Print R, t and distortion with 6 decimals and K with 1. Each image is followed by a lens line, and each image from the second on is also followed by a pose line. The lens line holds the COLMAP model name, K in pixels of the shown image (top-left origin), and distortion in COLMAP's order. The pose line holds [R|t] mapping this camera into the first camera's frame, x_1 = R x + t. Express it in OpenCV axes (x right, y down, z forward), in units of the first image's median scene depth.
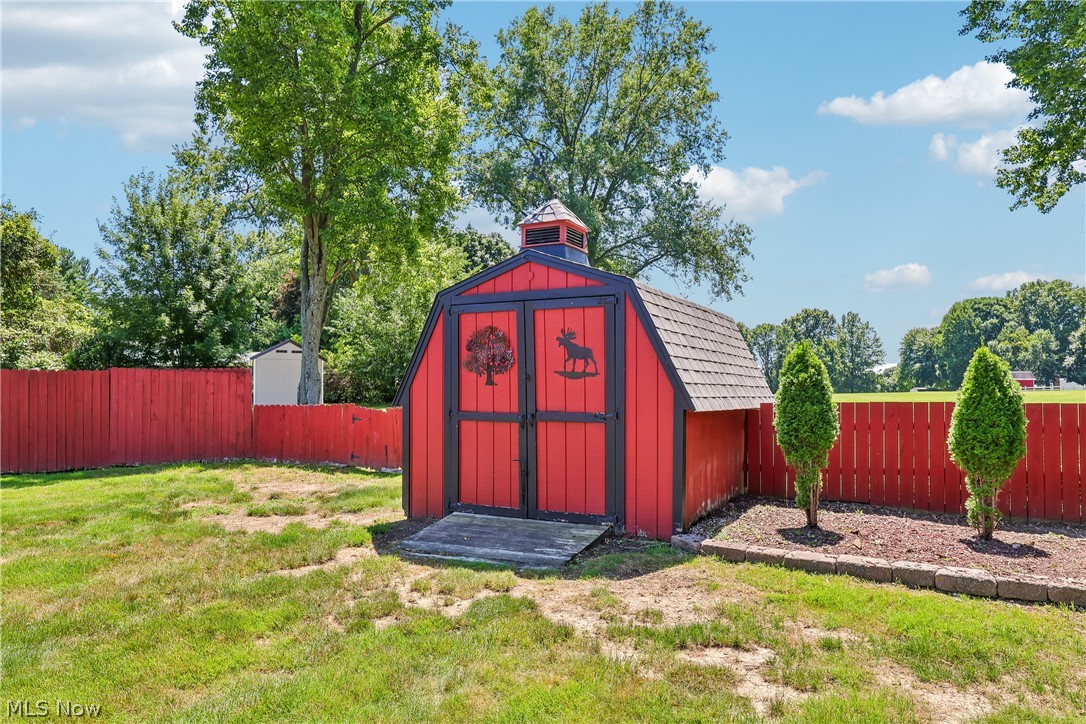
lens RADIAL K [[767.2, 0, 542.6], [0, 767.2, 363.6], [0, 0, 1]] dist [-0.006829, -0.000863]
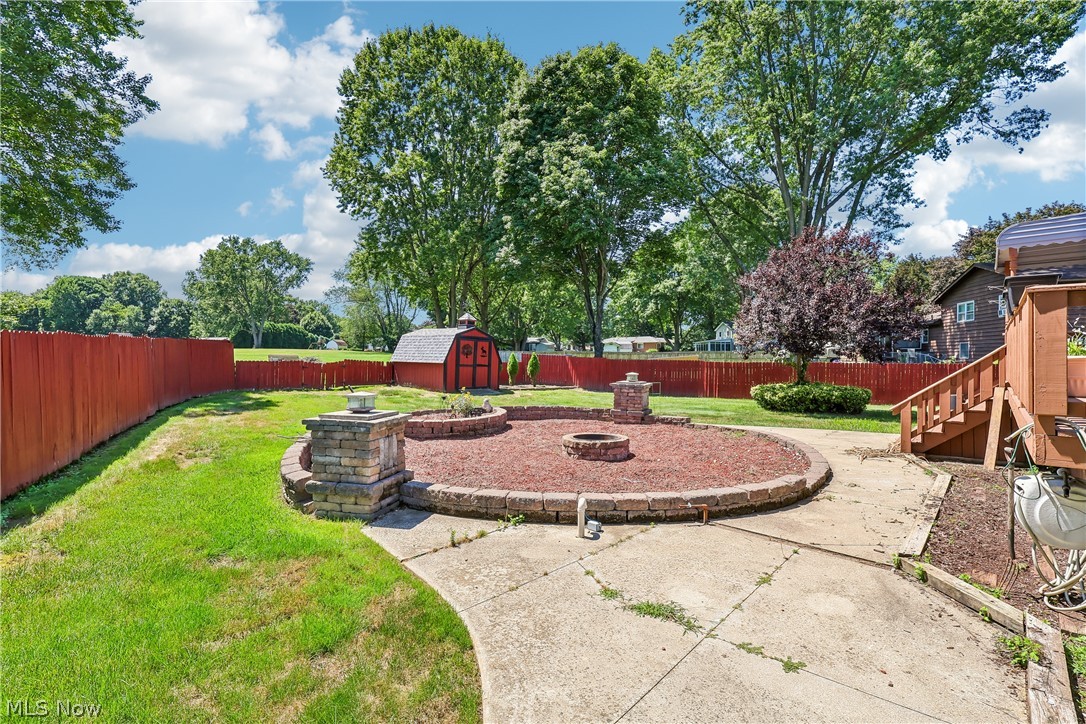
lens RADIAL K [[507.2, 0, 539.1], [0, 507.2, 368.8], [0, 0, 1]] dist [0.001532, 0.000018]
pose [[0.224657, -0.011959, 0.974365, -0.139241], [-0.065903, 0.997449, 0.027437, -0.000770], [-0.972207, -0.070377, 0.223296, -0.000165]]
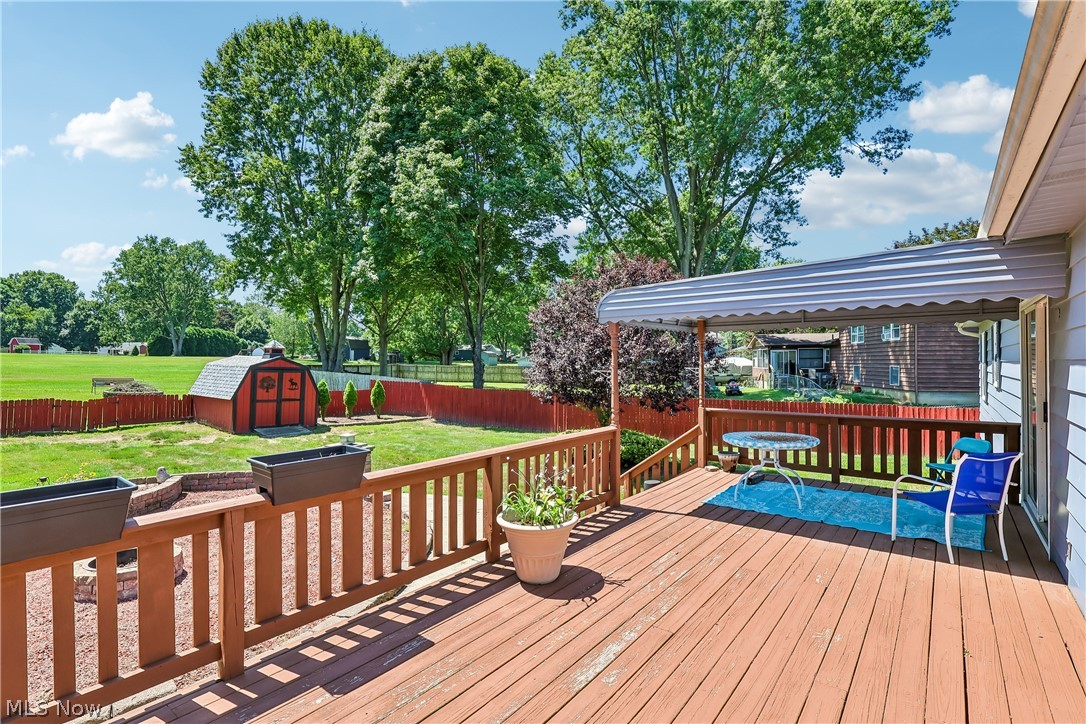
lens RADIAL K [[519.1, 0, 537.8], [0, 519.1, 363.3], [0, 0, 1]] dist [-0.000879, 0.000185]
pose [[0.166174, 0.006730, 0.986074, -0.119356], [-0.068763, 0.997622, 0.004779, -0.010909], [-0.983696, -0.068600, 0.166241, -0.034726]]
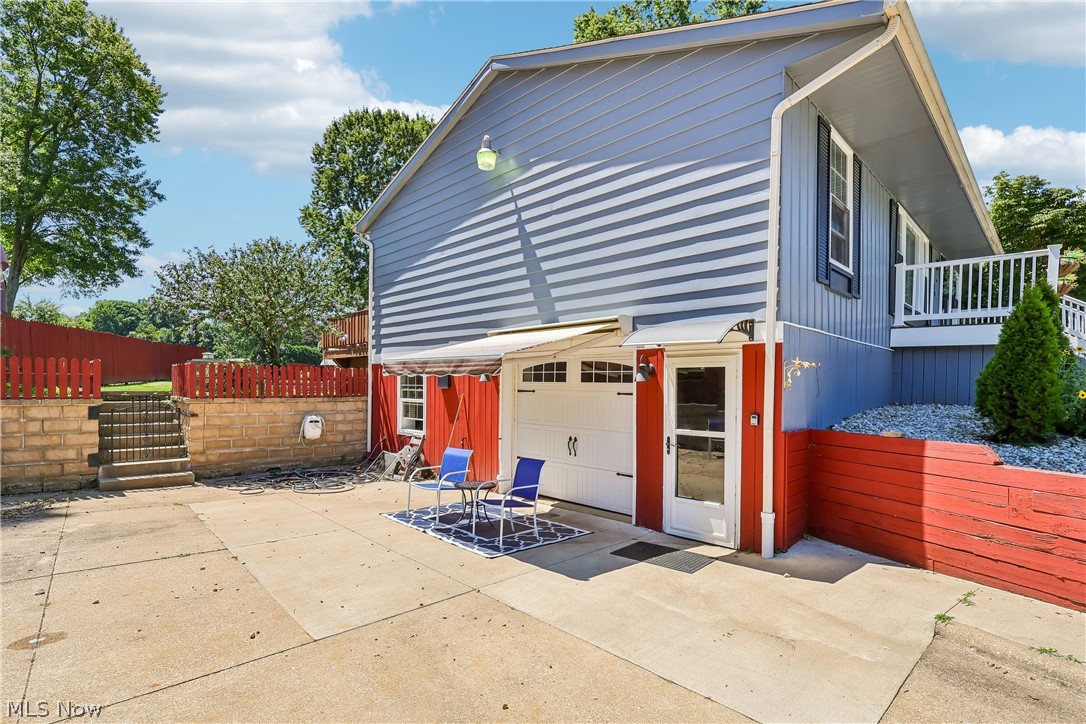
lens RADIAL K [[519.8, 0, 542.8], [0, 519.8, 404.0], [0, 0, 1]] dist [0.001596, 0.000354]
pose [[0.274013, -0.021994, 0.961475, -0.195211], [-0.078574, 0.995884, 0.045174, 0.003201], [-0.958511, -0.087925, 0.271157, -0.081220]]
